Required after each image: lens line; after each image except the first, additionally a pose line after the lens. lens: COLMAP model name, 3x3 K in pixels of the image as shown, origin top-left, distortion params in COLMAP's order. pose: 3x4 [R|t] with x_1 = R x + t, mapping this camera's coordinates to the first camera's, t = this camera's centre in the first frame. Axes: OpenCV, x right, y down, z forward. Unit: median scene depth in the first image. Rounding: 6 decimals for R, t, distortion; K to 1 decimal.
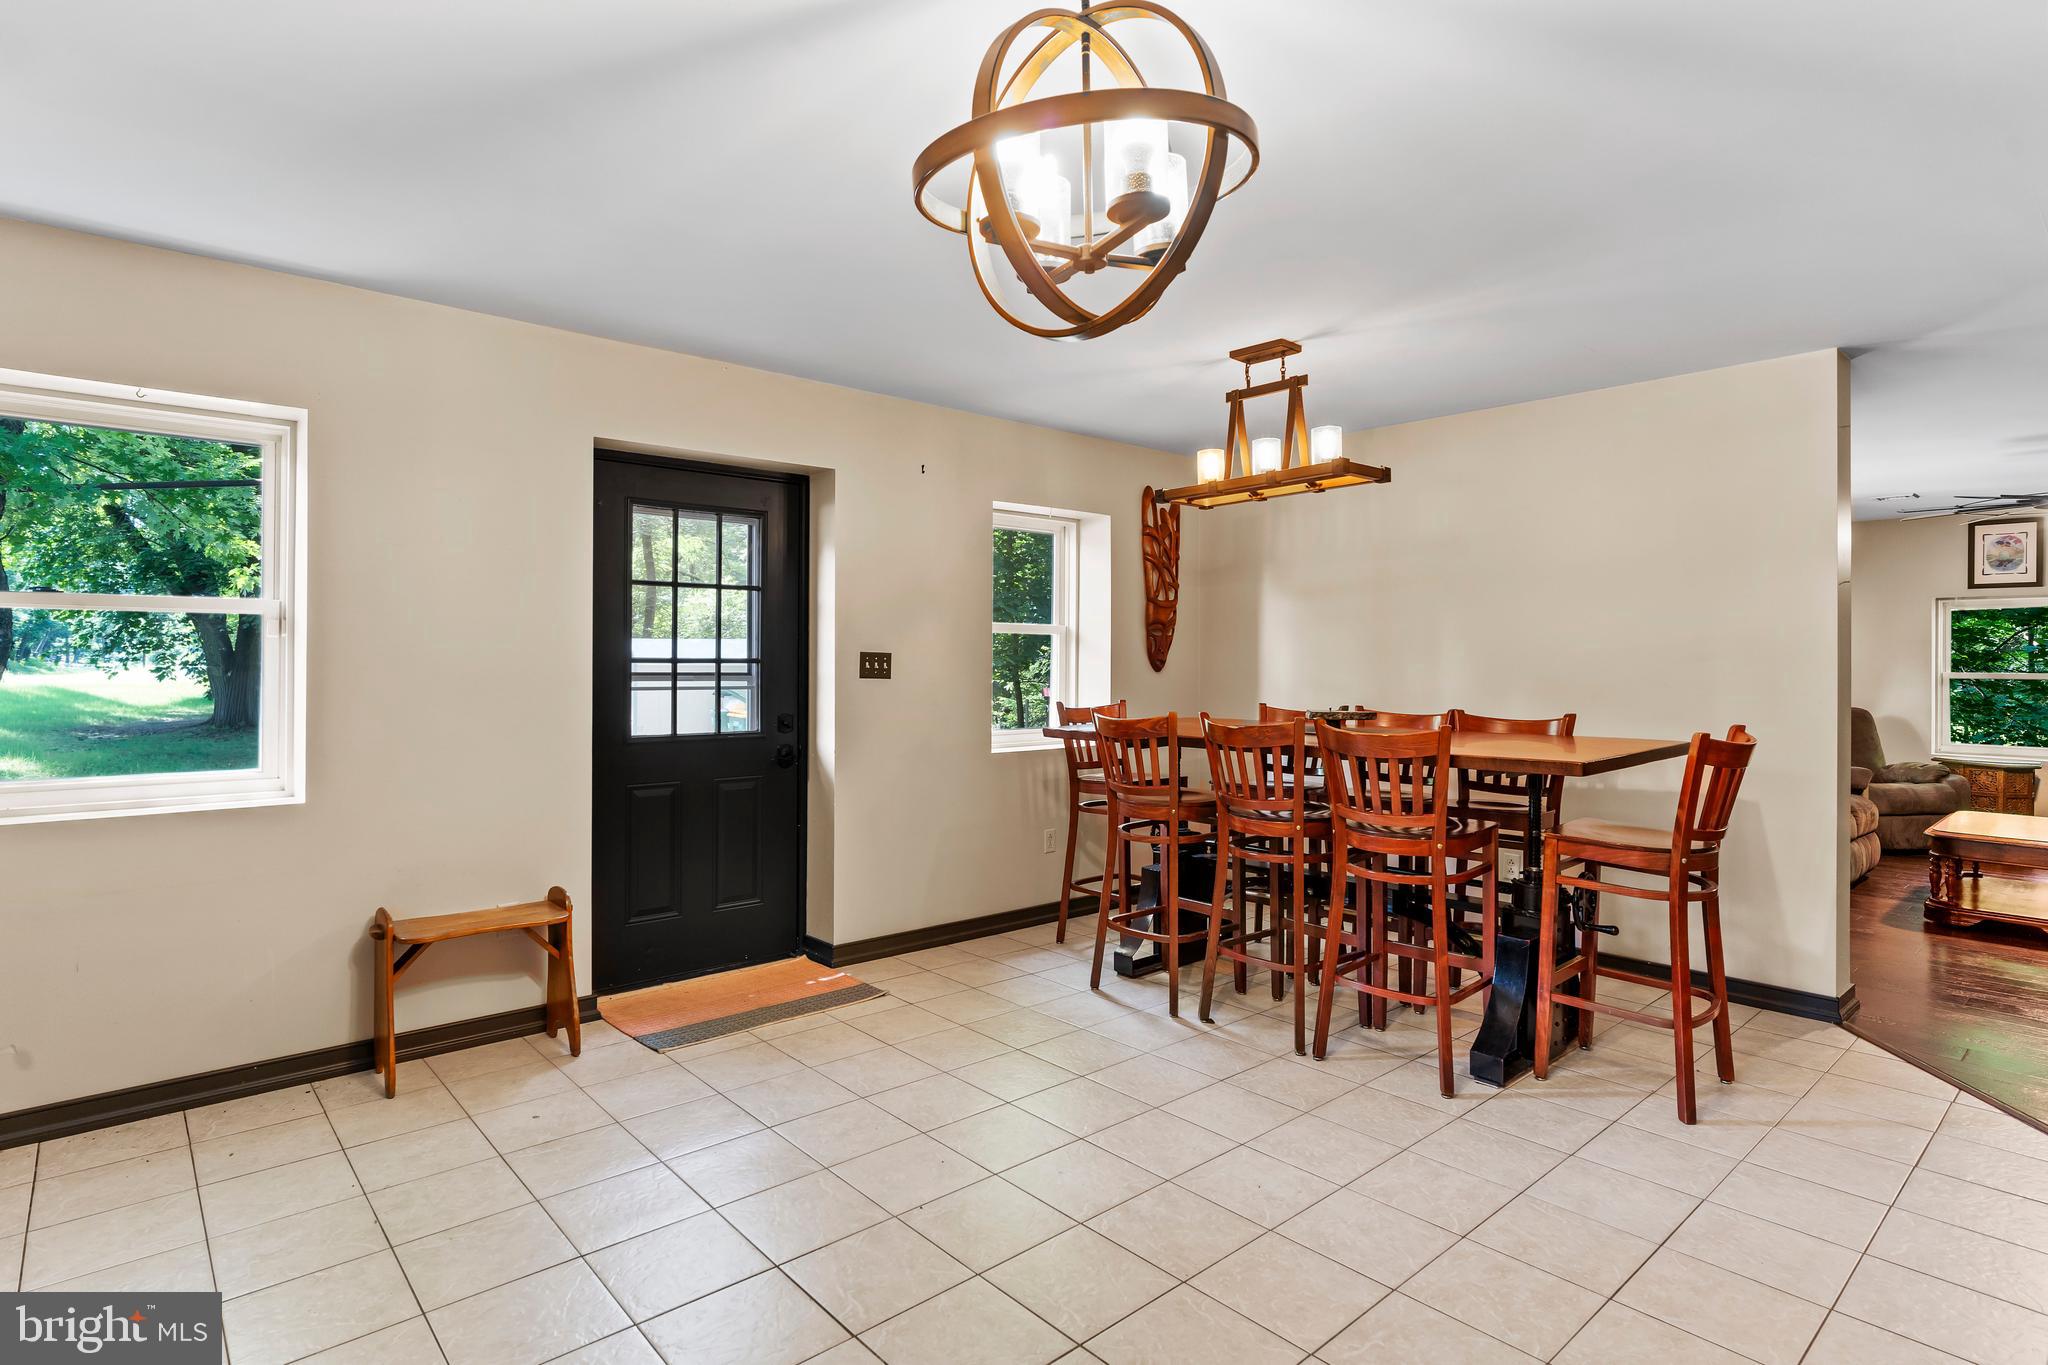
lens RADIAL K [[1056.1, 0, 1024.5], [0, 1056.1, 659.4], [0, 0, 1]] dist [0.001023, 0.000720]
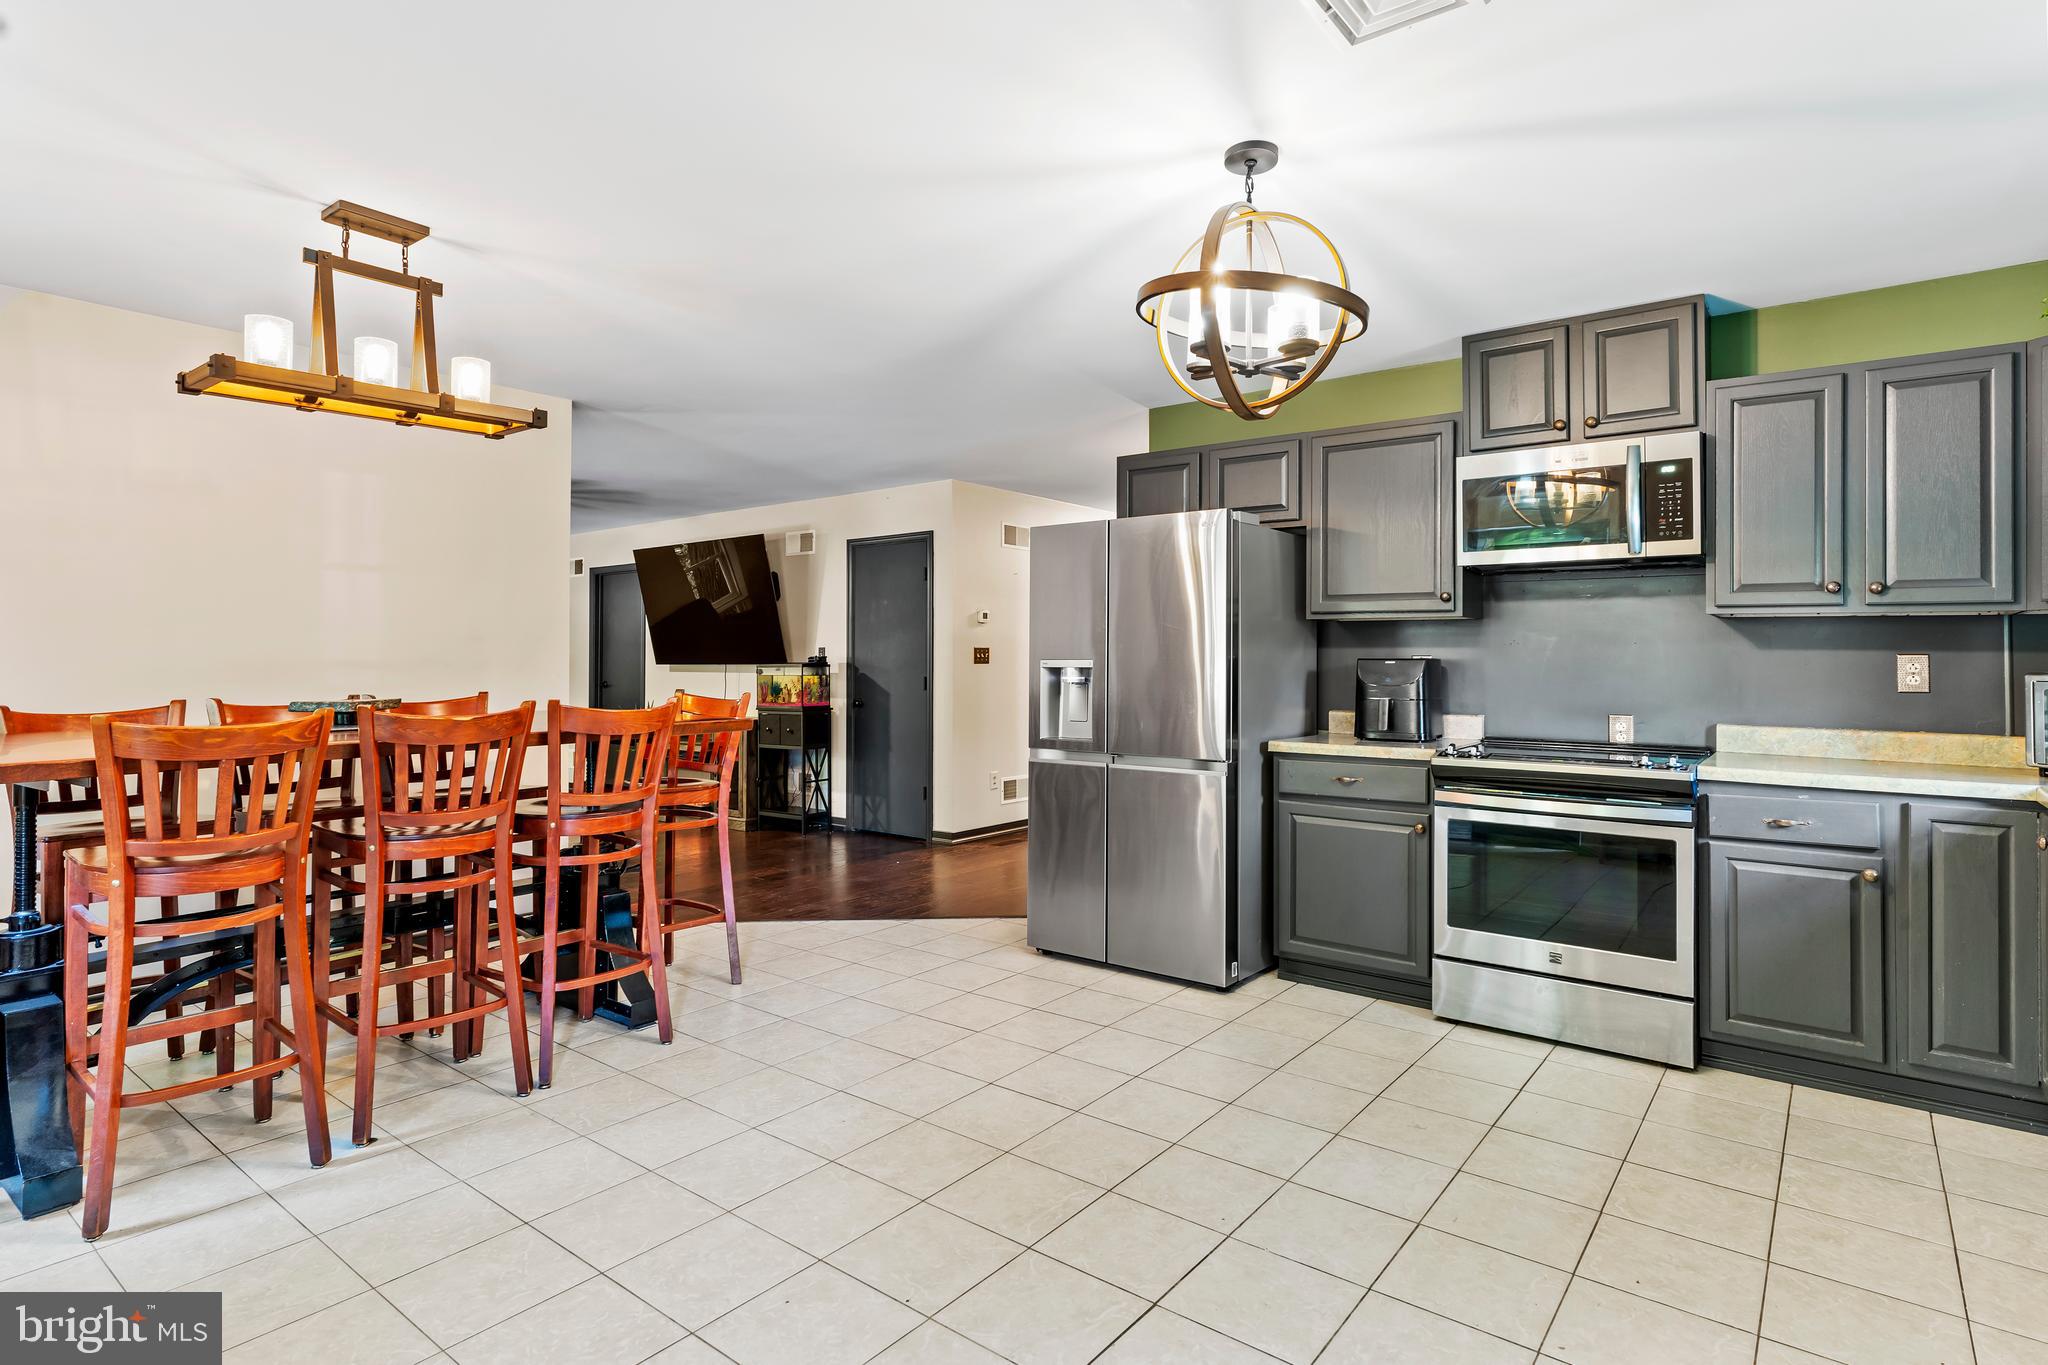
lens RADIAL K [[1061.1, 0, 1016.9], [0, 1061.1, 636.2], [0, 0, 1]] dist [-0.002722, 0.000703]
pose [[-0.178553, 0.018163, 0.983763, -0.526914], [-0.003926, 0.999809, -0.019172, 0.013671], [-0.983922, -0.007285, -0.178448, 0.607864]]
